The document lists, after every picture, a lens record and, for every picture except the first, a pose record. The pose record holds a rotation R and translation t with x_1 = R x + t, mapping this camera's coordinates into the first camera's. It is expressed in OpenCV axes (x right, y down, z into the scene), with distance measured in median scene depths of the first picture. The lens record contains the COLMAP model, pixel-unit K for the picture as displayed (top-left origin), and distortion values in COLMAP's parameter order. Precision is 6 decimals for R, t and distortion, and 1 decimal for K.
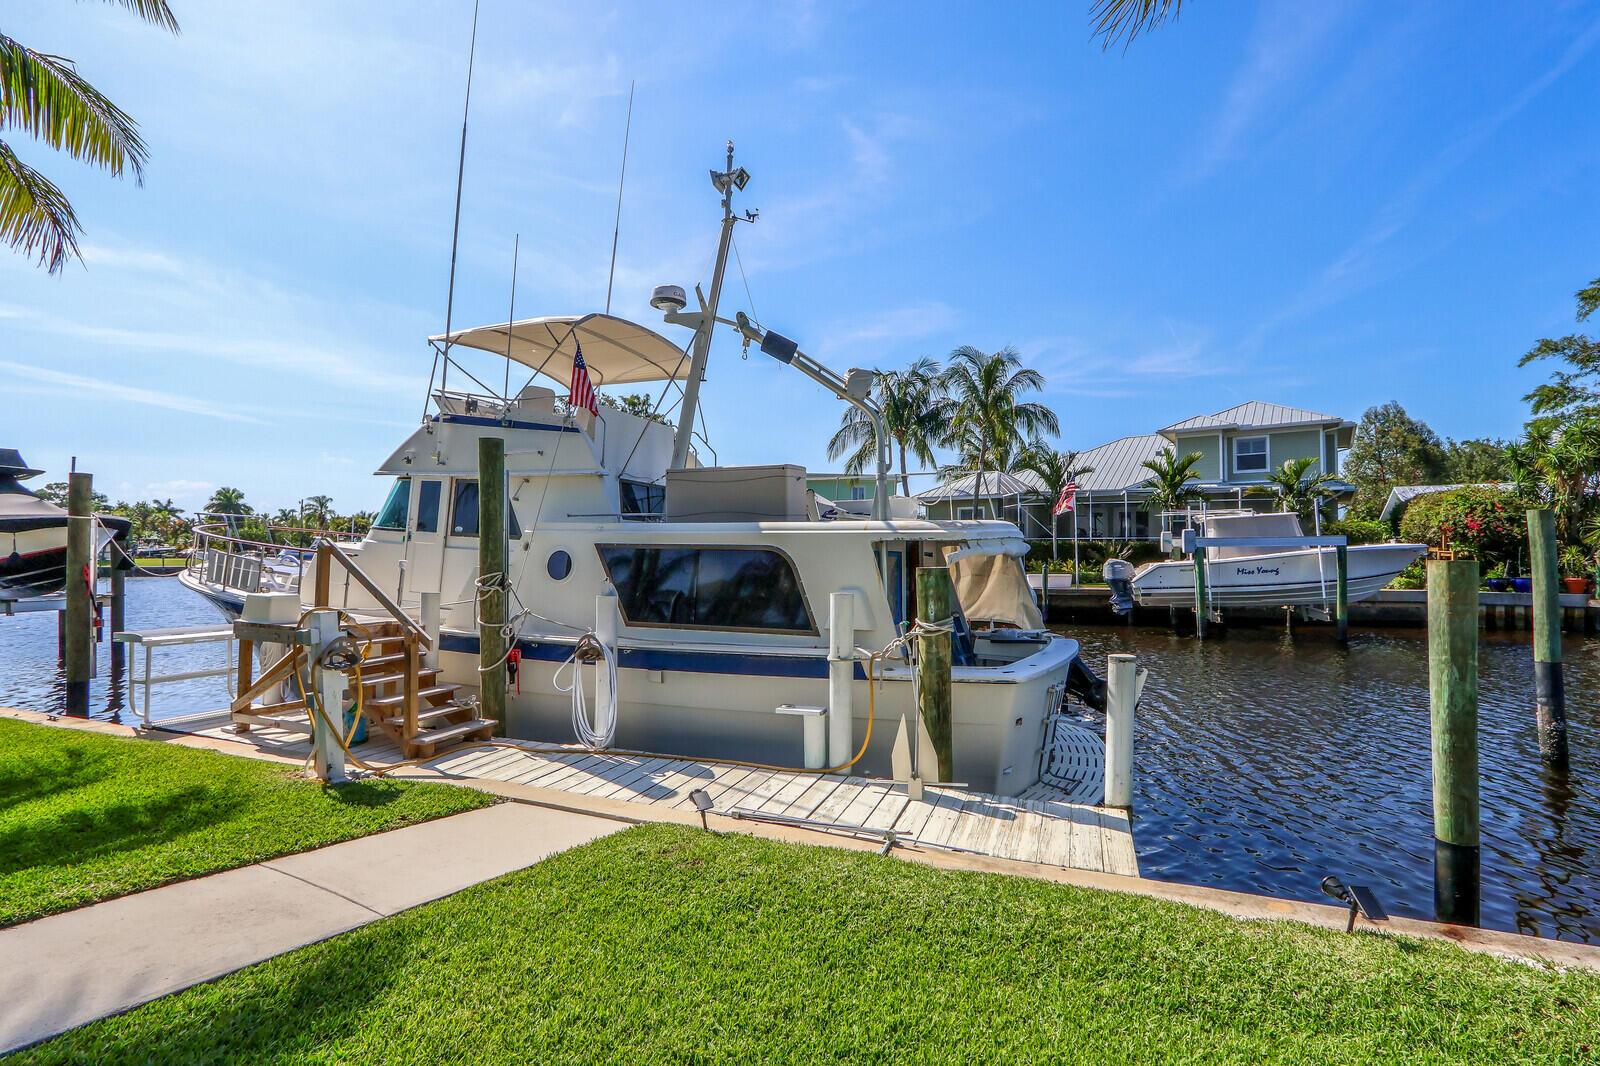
lens RADIAL K [[735.0, 0, 791.1], [0, 735.0, 533.8], [0, 0, 1]] dist [-0.018154, 0.001129]
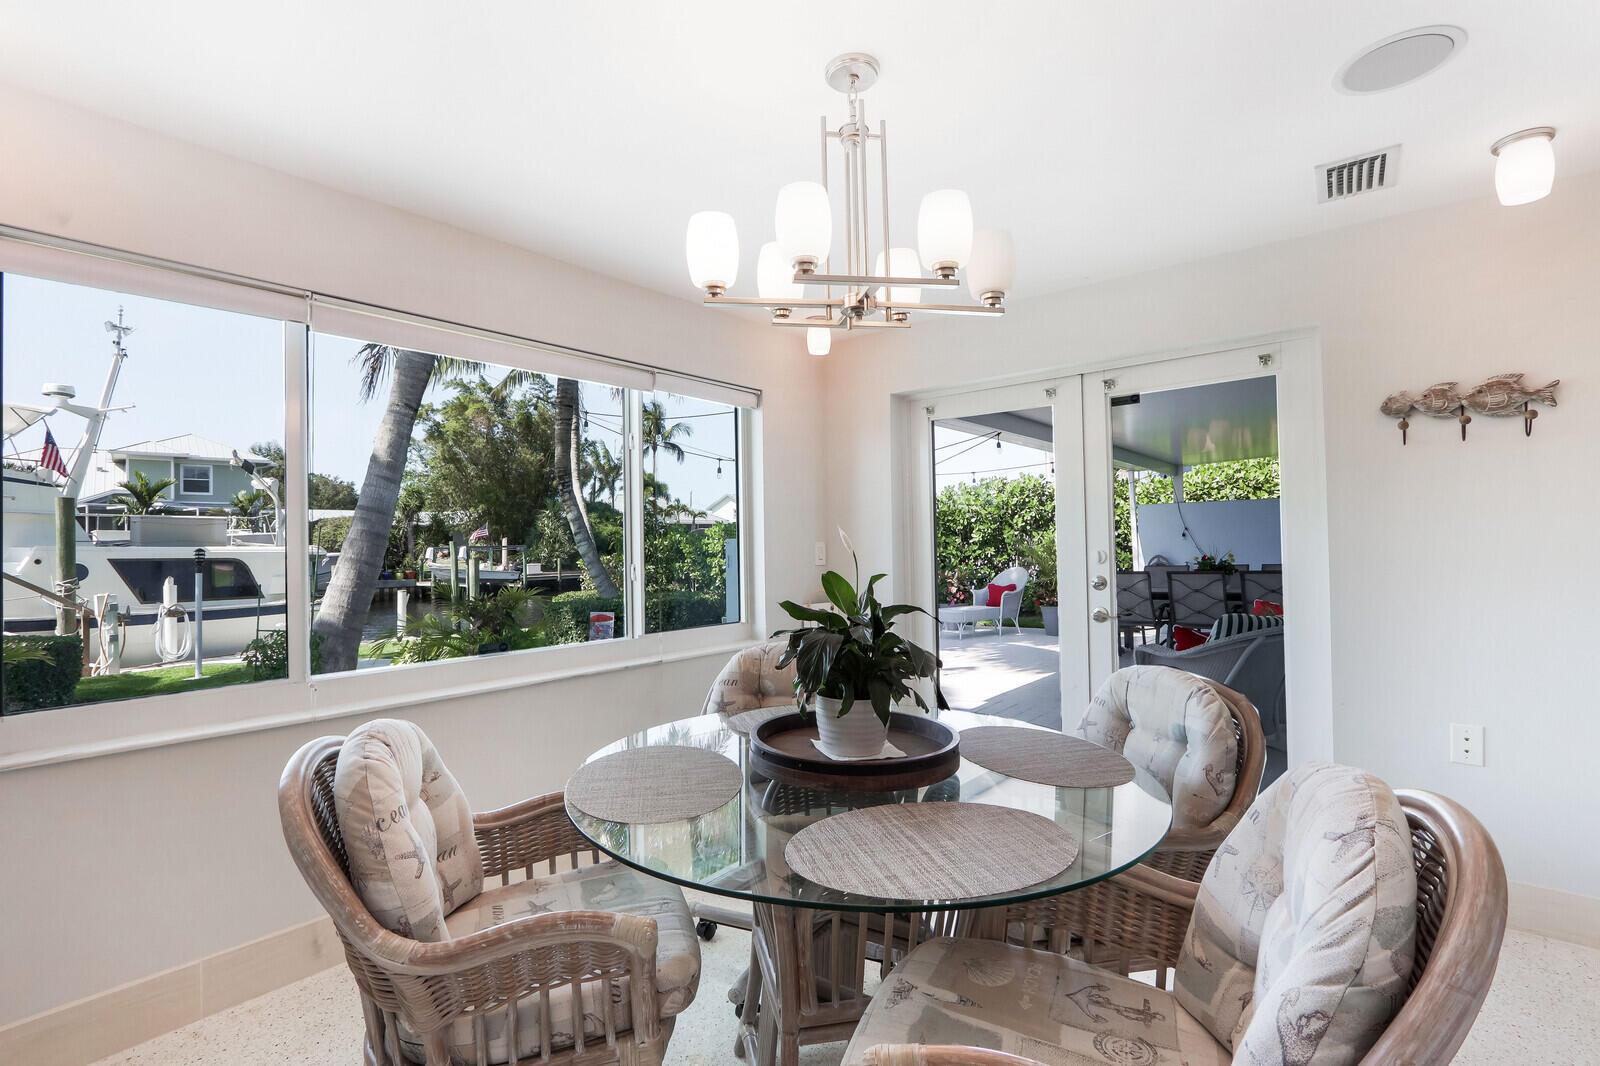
lens RADIAL K [[735.0, 0, 791.1], [0, 735.0, 533.8], [0, 0, 1]] dist [-0.018154, 0.001129]
pose [[0.188879, 0.016759, 0.981857, -0.511326], [-0.007474, 0.999850, -0.015629, -0.009849], [-0.981972, -0.004386, 0.188975, -0.277268]]
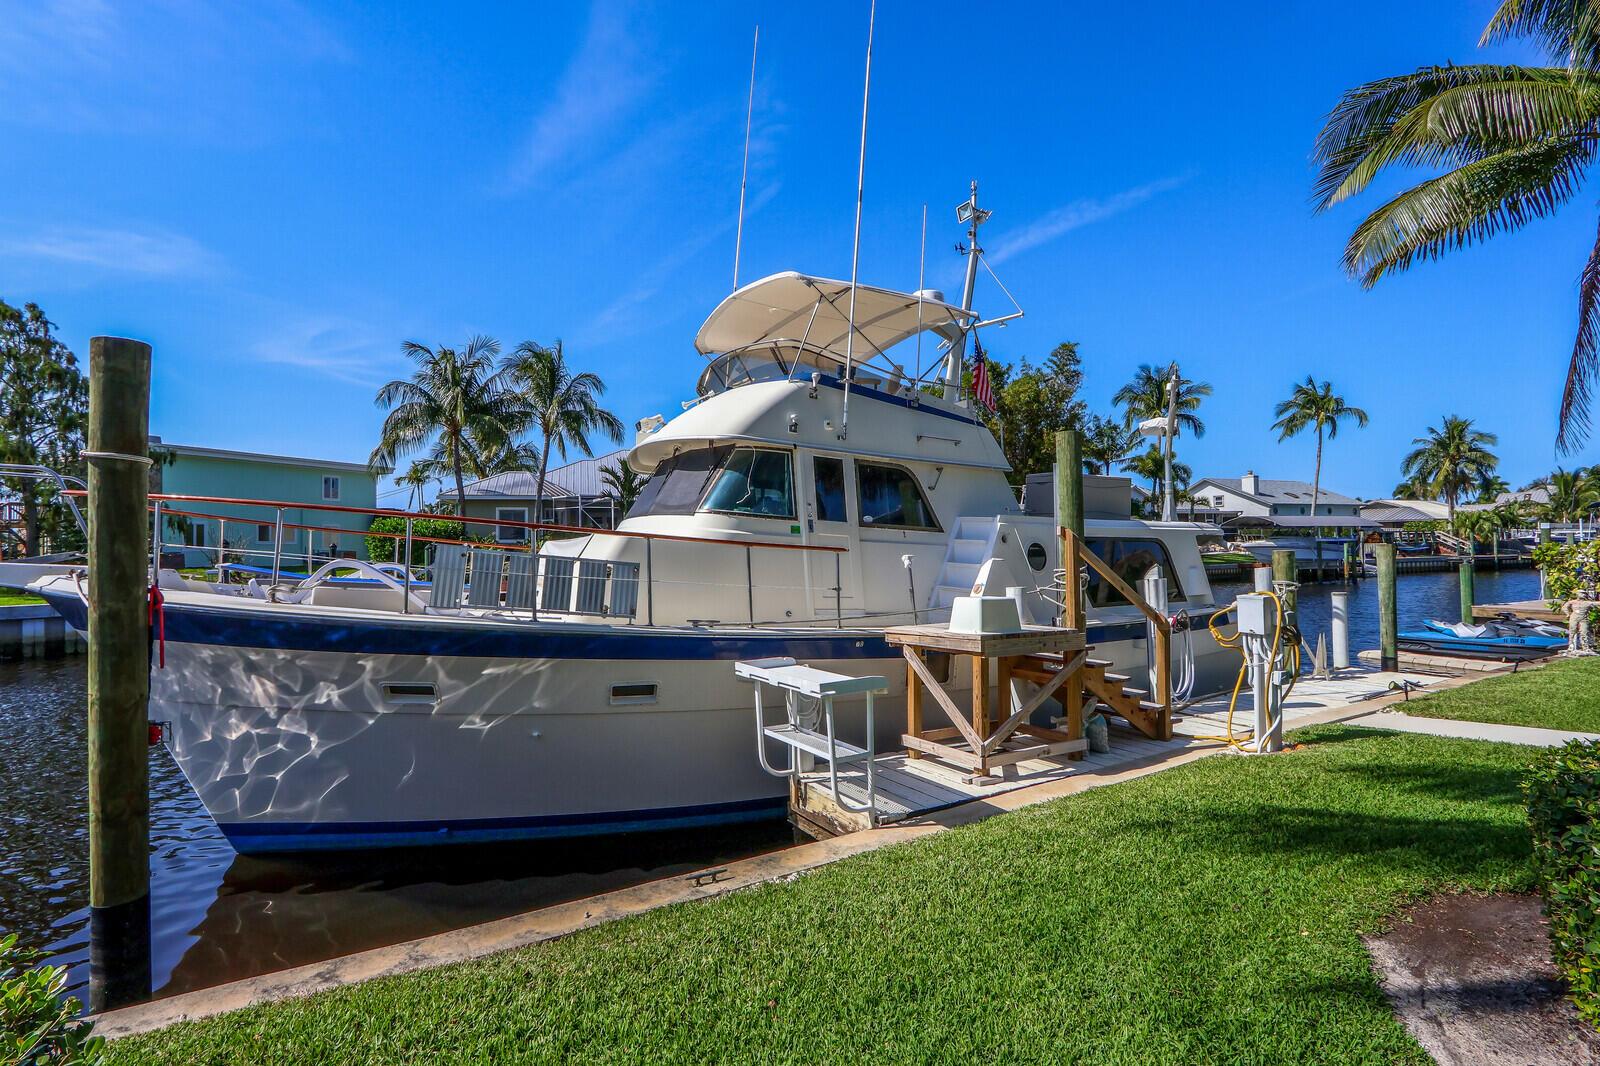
lens RADIAL K [[737.0, 0, 793.5], [0, 737.0, 536.4], [0, 0, 1]] dist [-0.019219, 0.001131]
pose [[0.609425, 0.008186, 0.792801, -0.435797], [-0.007543, 0.999961, -0.004527, 0.006630], [-0.792808, -0.003221, 0.609464, 0.202912]]
